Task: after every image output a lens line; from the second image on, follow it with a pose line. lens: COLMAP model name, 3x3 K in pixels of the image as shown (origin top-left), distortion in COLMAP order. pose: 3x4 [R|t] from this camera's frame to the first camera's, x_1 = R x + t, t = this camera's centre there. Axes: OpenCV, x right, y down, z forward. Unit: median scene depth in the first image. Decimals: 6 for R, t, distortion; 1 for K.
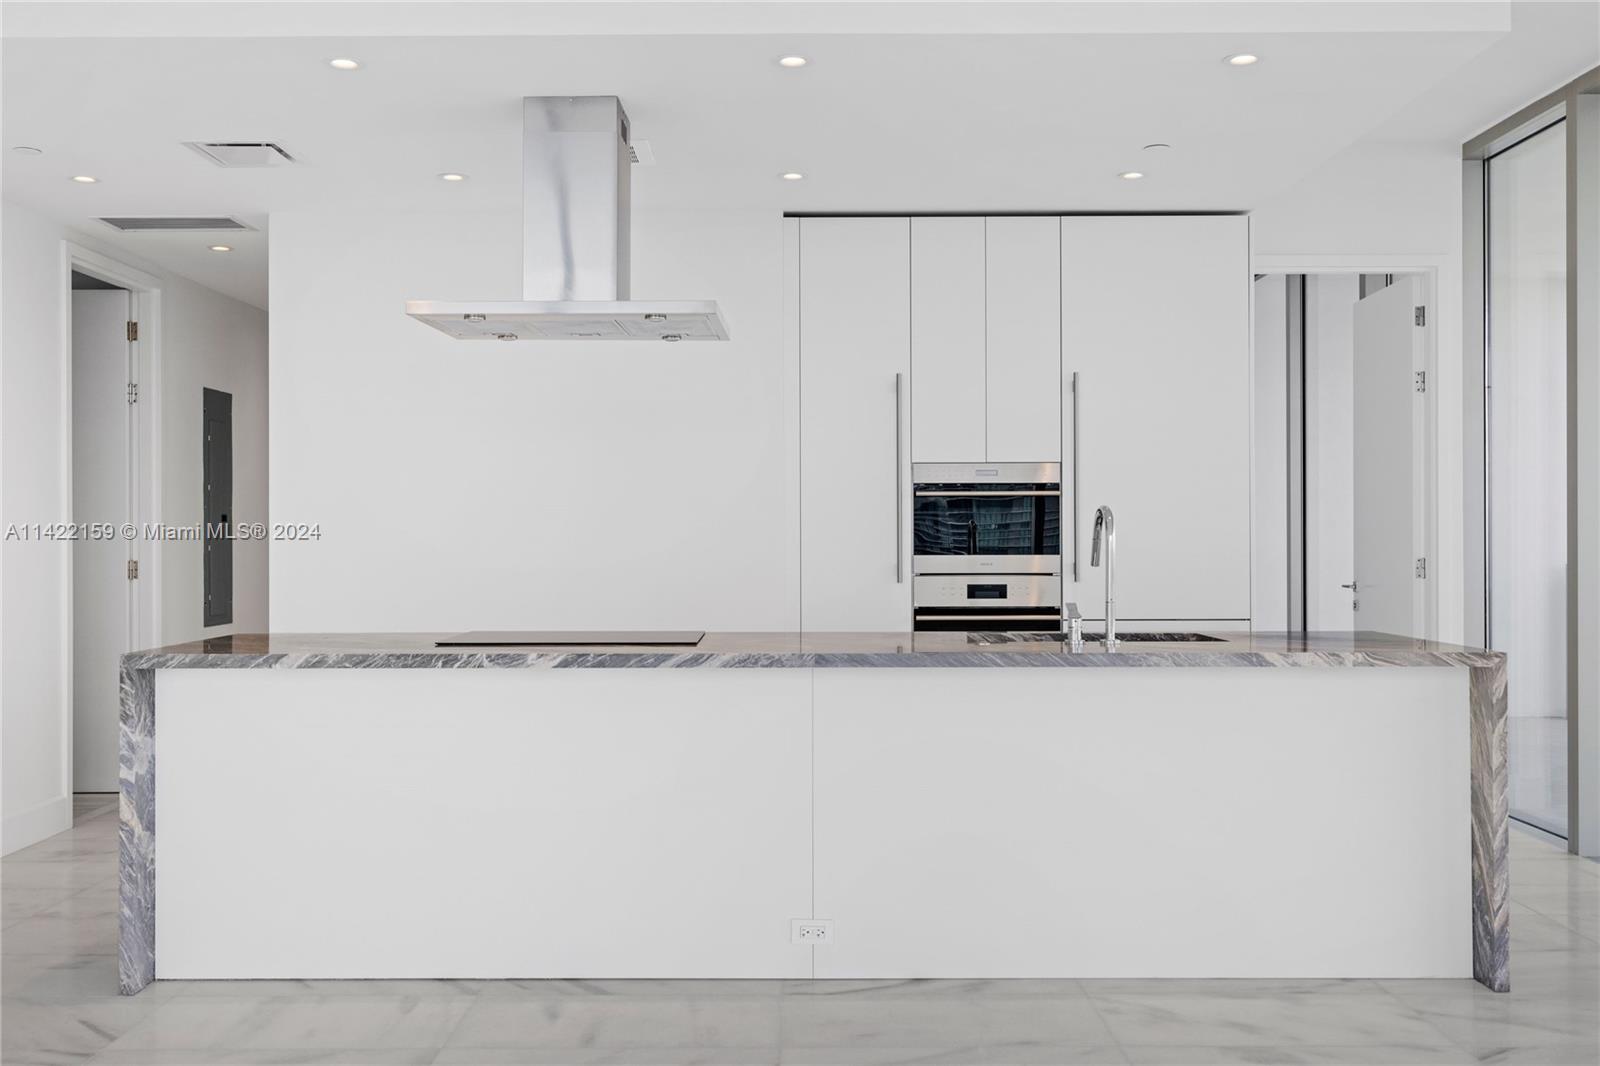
lens RADIAL K [[1548.4, 0, 797.7], [0, 1548.4, 537.7], [0, 0, 1]] dist [0.005947, 0.000000]
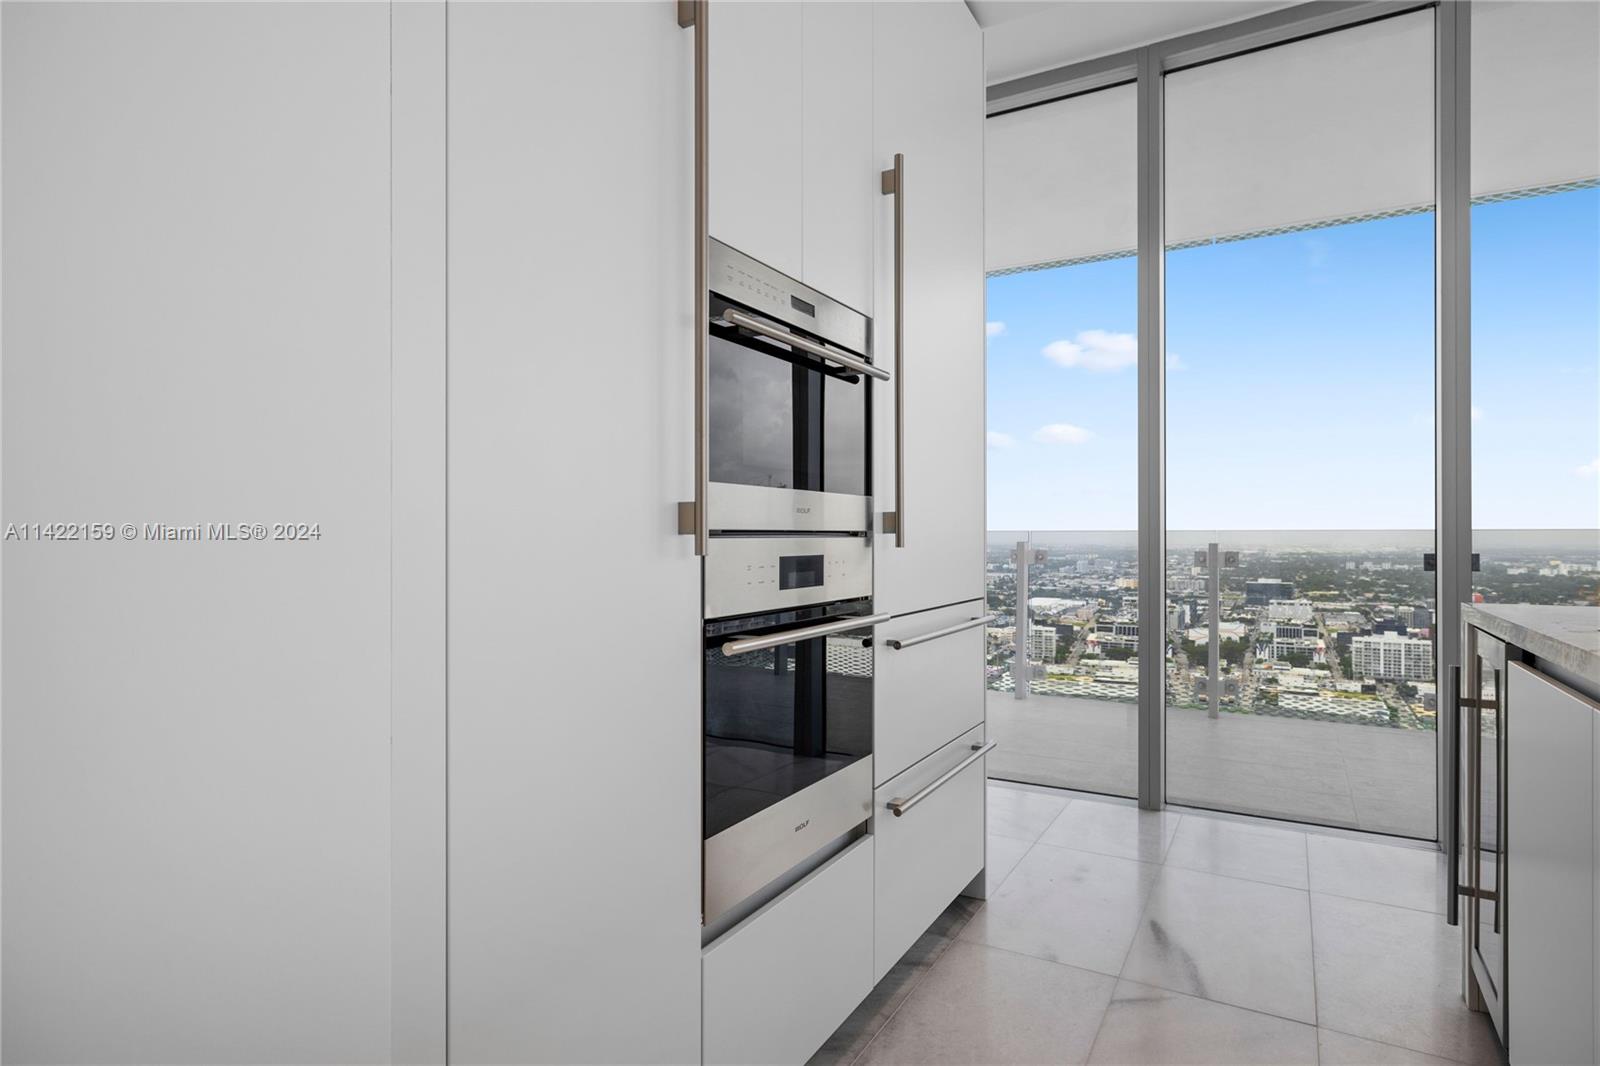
lens RADIAL K [[865.3, 0, 800.3], [0, 865.3, 536.9], [0, 0, 1]] dist [-0.005263, 0.000807]
pose [[0.488989, -0.000736, 0.872290, -0.101019], [0.003673, 0.999993, -0.001215, 0.026046], [-0.872282, 0.003798, 0.488988, 0.917833]]
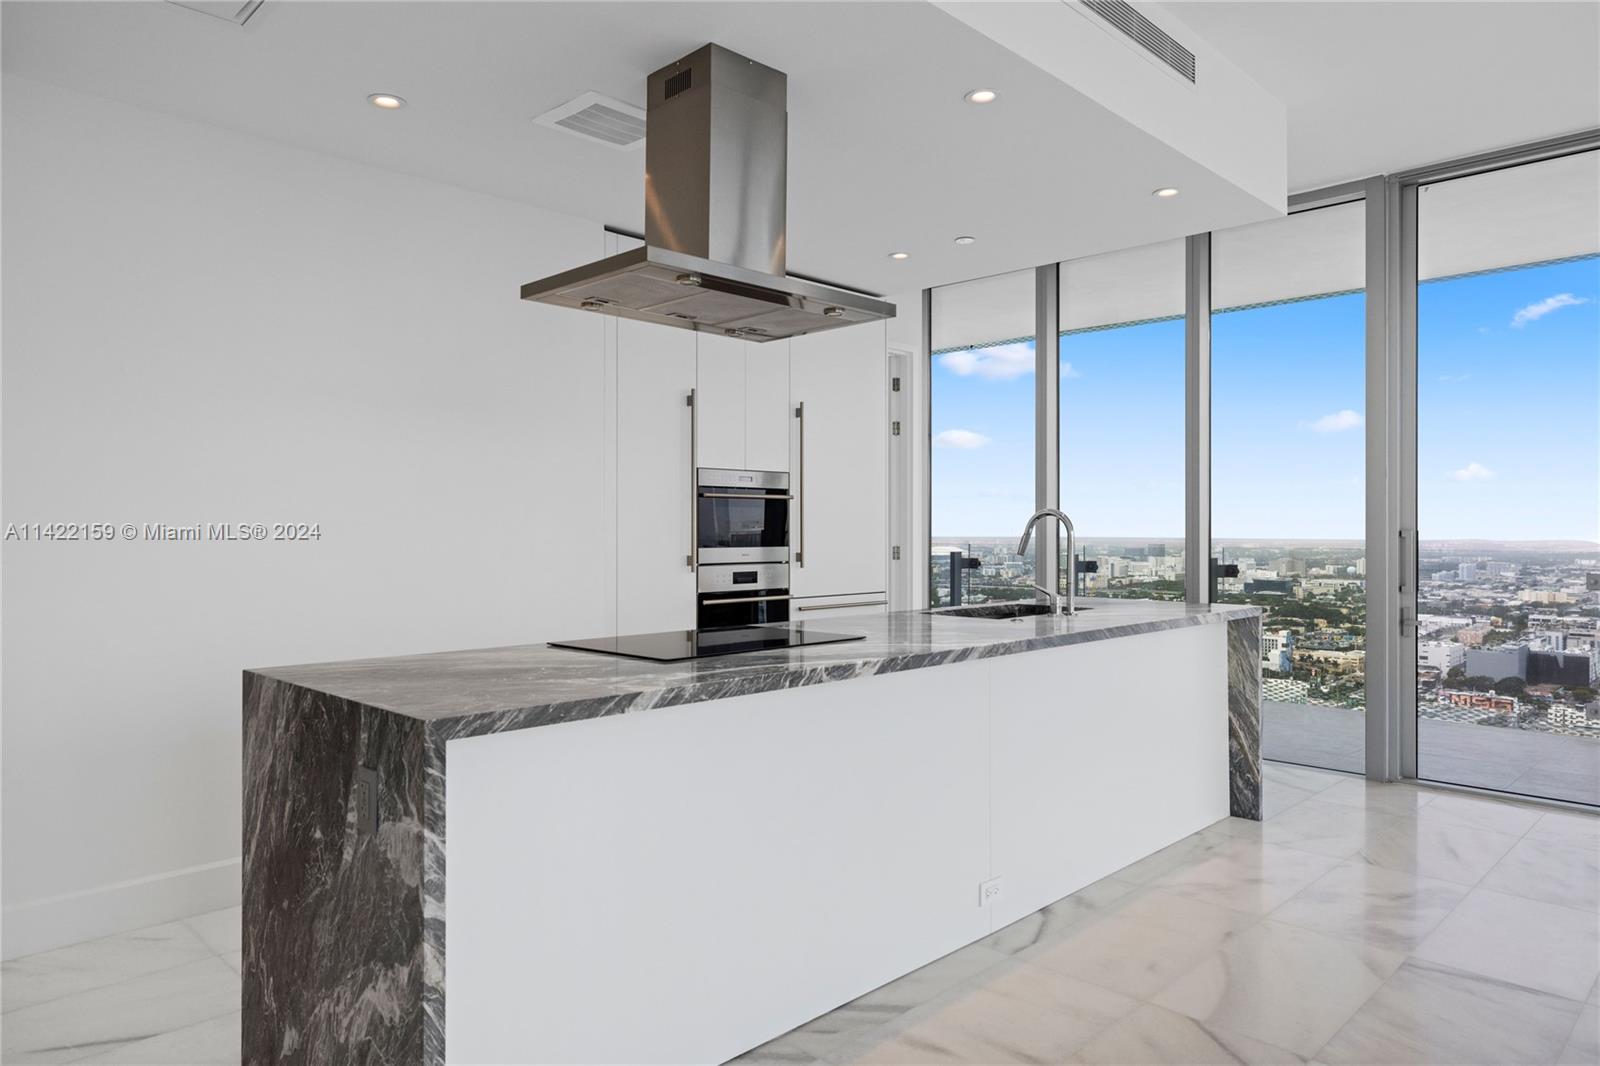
lens RADIAL K [[1045.6, 0, 801.3], [0, 1045.6, 533.2], [0, 0, 1]] dist [0.004555, 0.001308]
pose [[0.693738, -0.001024, 0.720227, -0.451801], [-0.000155, 0.999999, 0.001571, -0.001103], [-0.720228, -0.001201, 0.693737, 0.423912]]
